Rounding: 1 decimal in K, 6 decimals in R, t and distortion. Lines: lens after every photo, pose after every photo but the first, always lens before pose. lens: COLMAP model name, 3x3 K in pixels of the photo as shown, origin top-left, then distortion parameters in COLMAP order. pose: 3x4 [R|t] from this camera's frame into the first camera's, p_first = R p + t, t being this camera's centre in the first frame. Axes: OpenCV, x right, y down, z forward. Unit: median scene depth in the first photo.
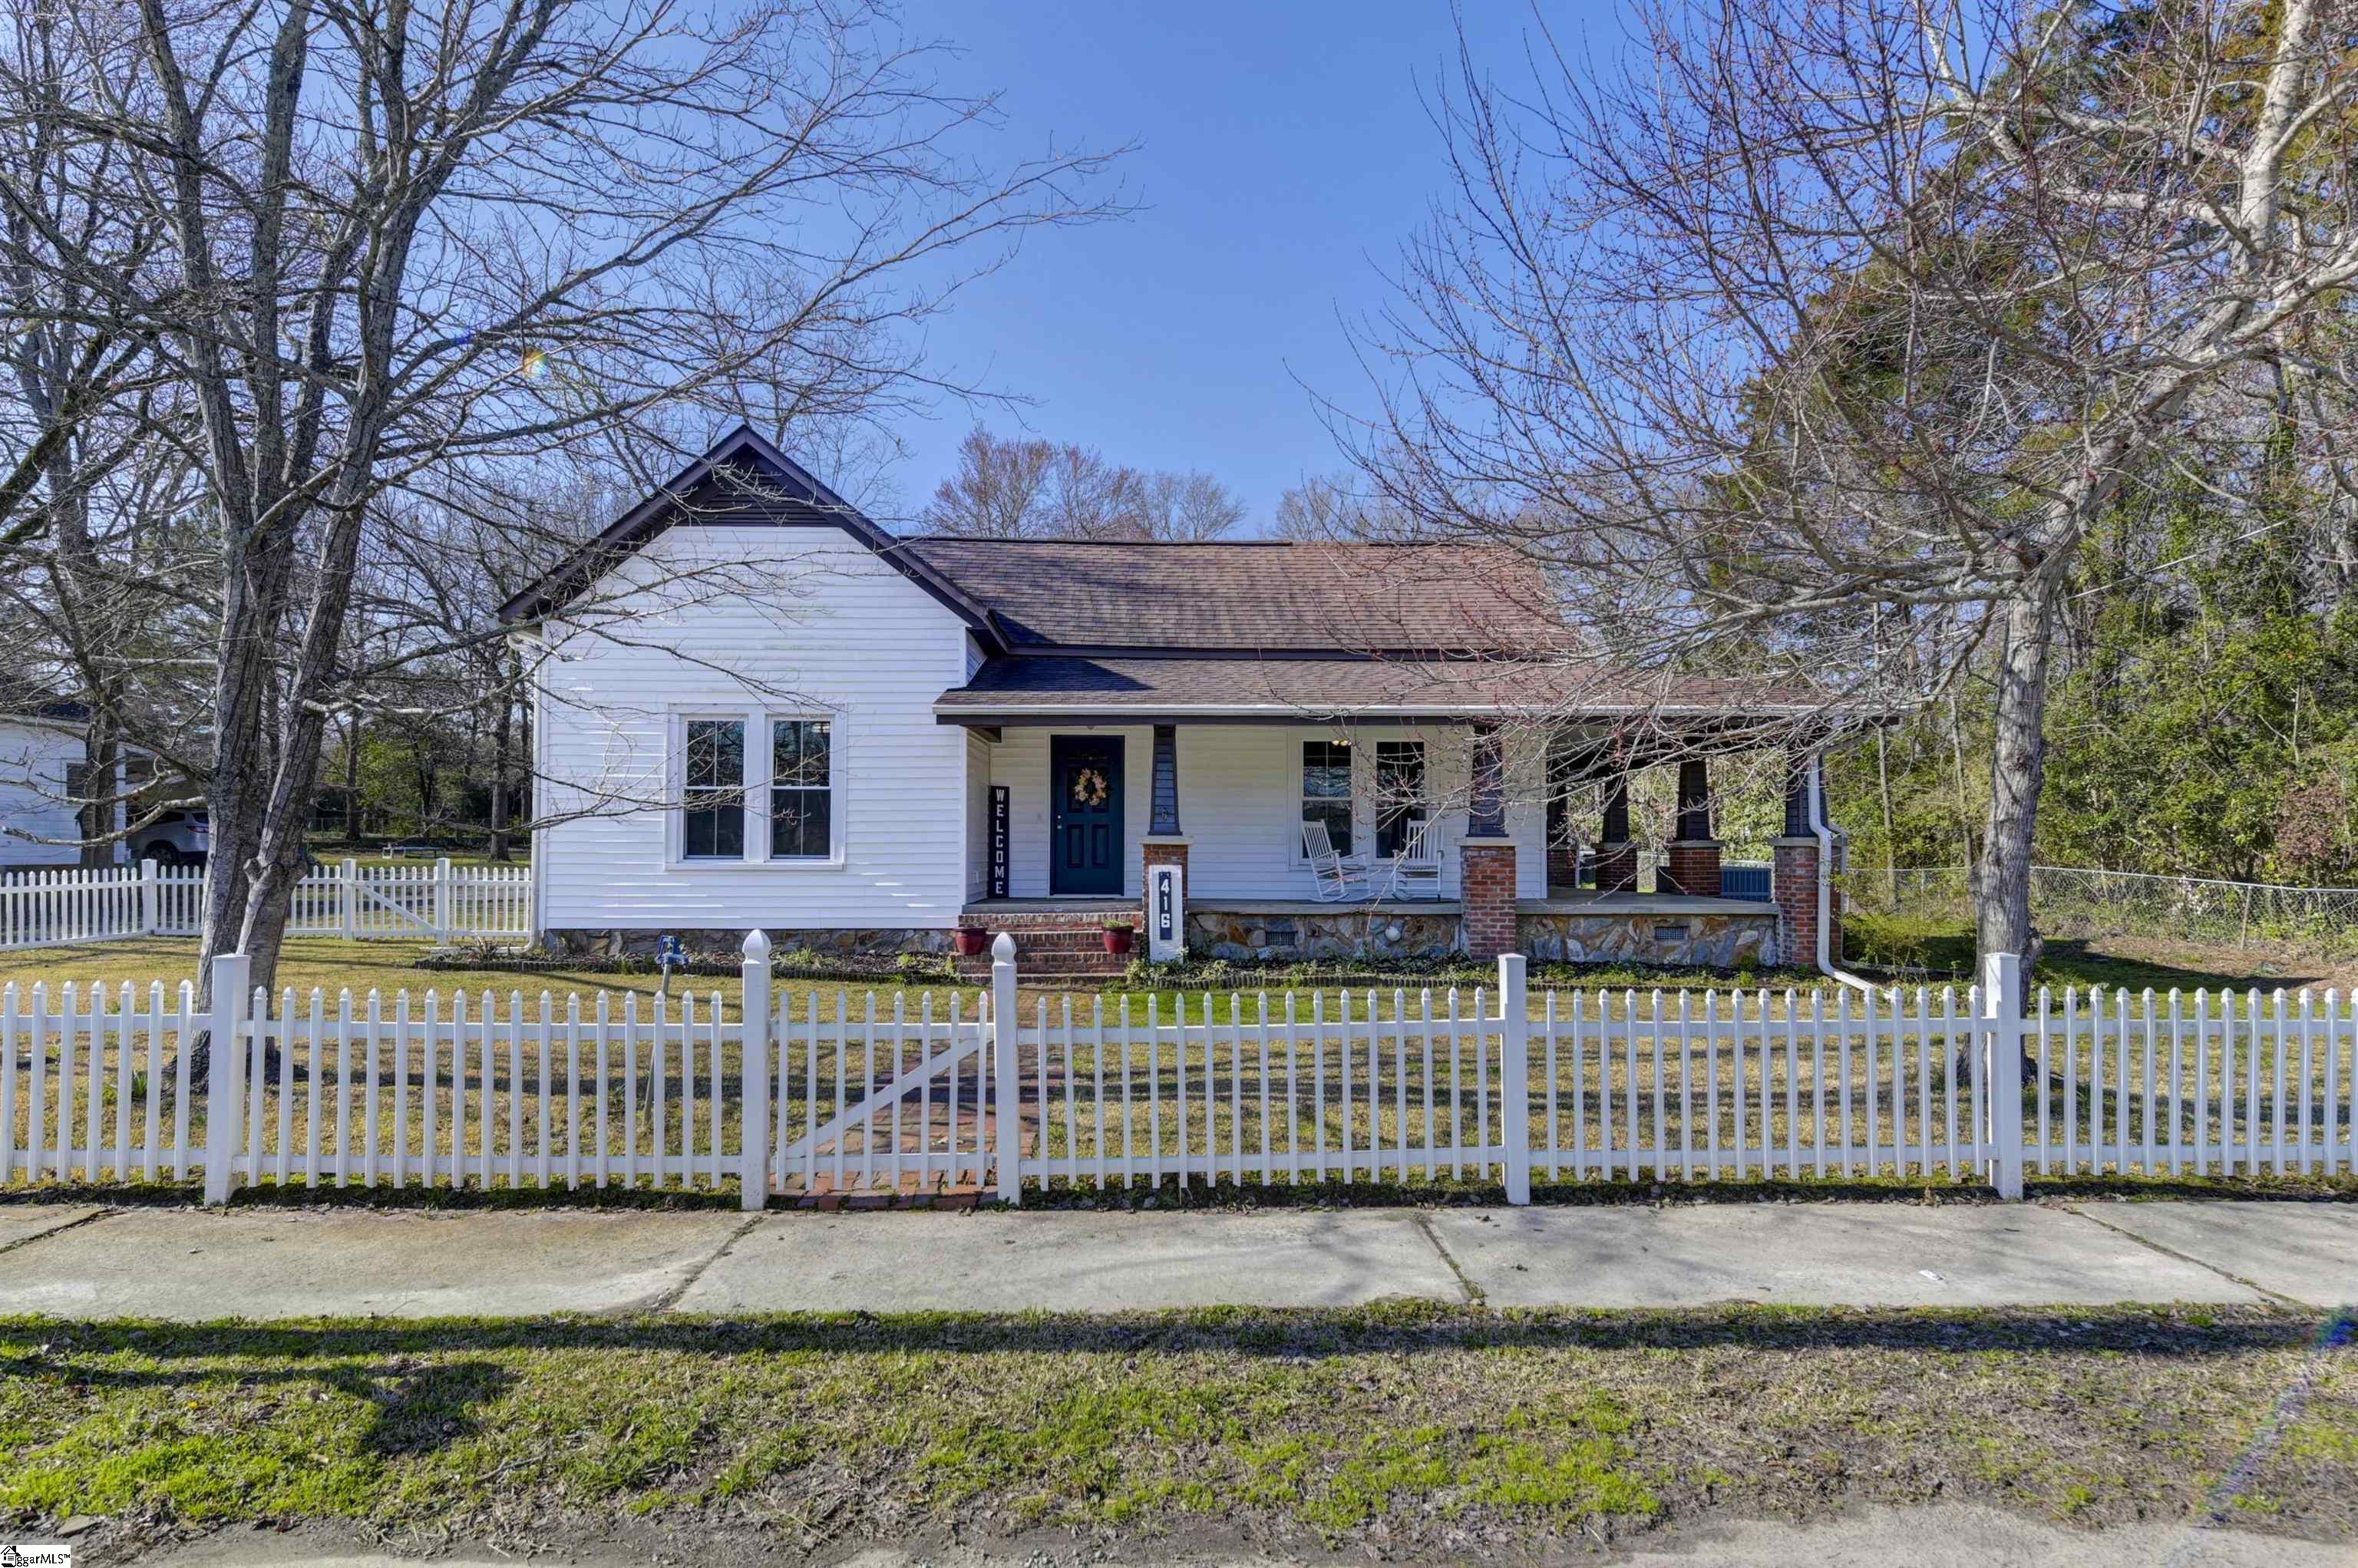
lens RADIAL K [[1171.7, 0, 1194.7], [0, 1171.7, 773.8], [0, 0, 1]] dist [0.003007, 0.000024]
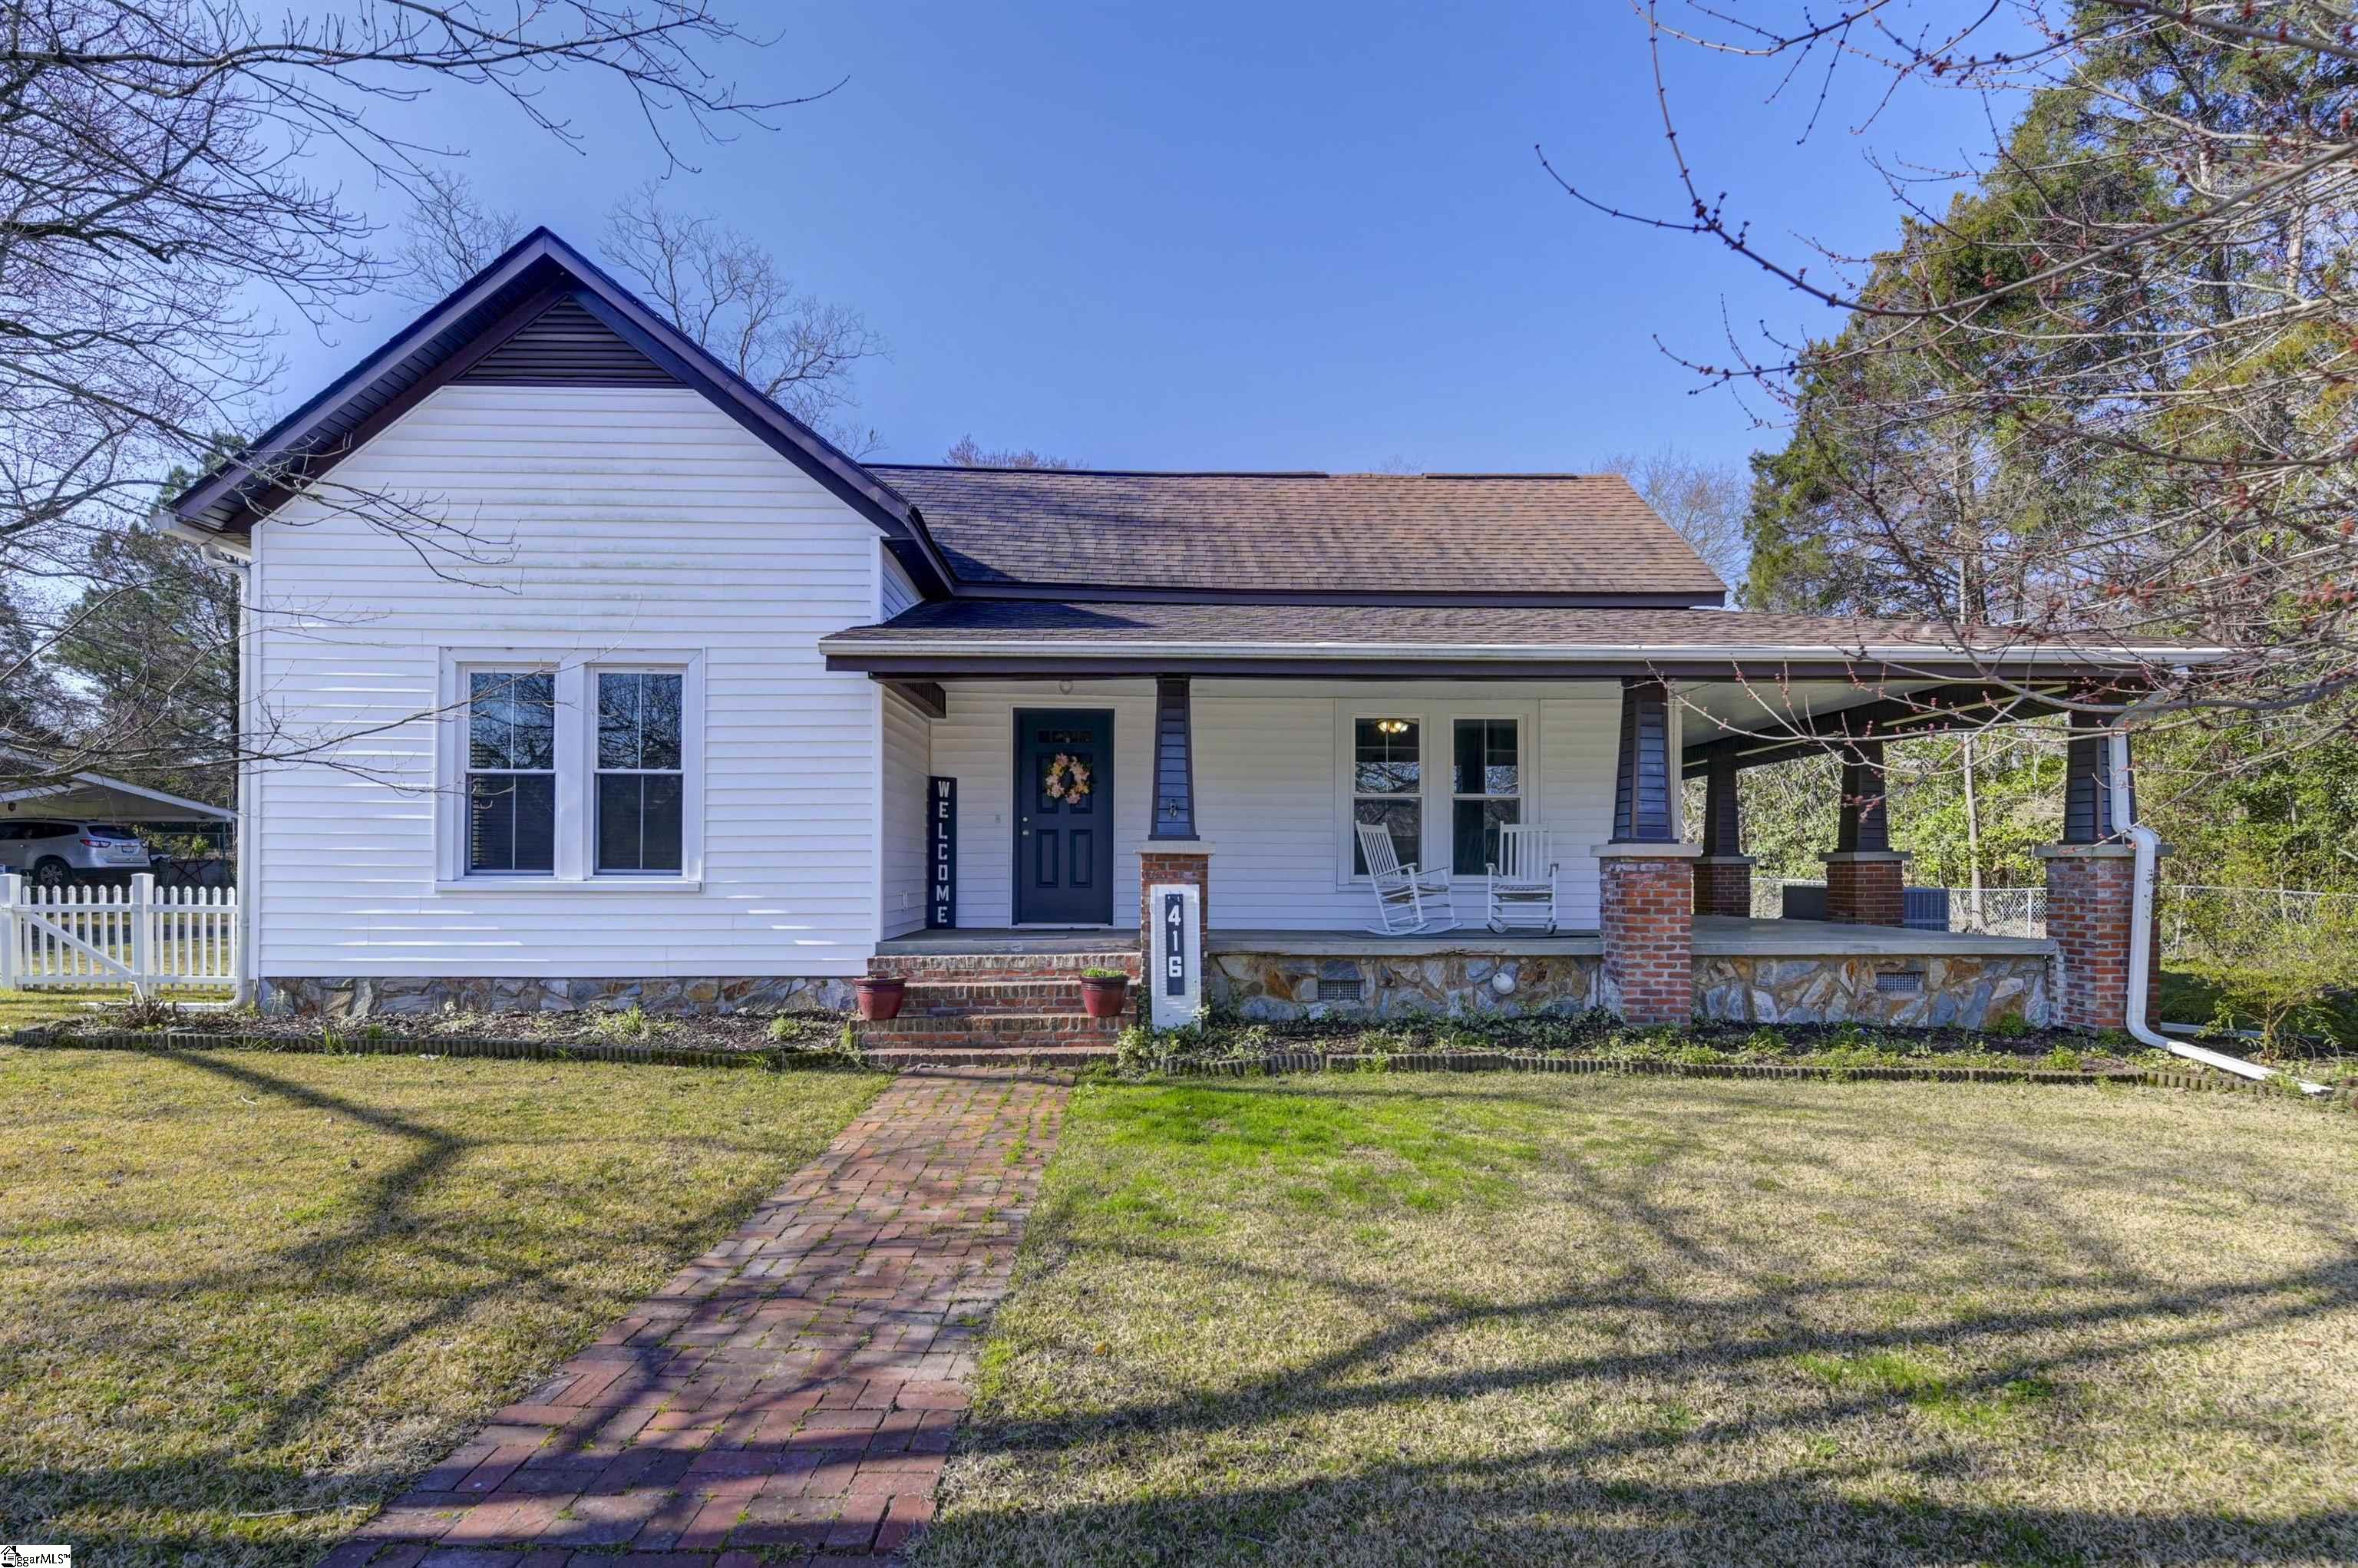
lens RADIAL K [[1082.2, 0, 1224.7], [0, 1082.2, 838.4], [0, 0, 1]] dist [0.010607, -0.000356]
pose [[0.999110, 0.001901, 0.042142, -0.021019], [-0.003404, 0.999360, 0.035604, 0.027480], [-0.042047, -0.035716, 0.998477, 0.353571]]
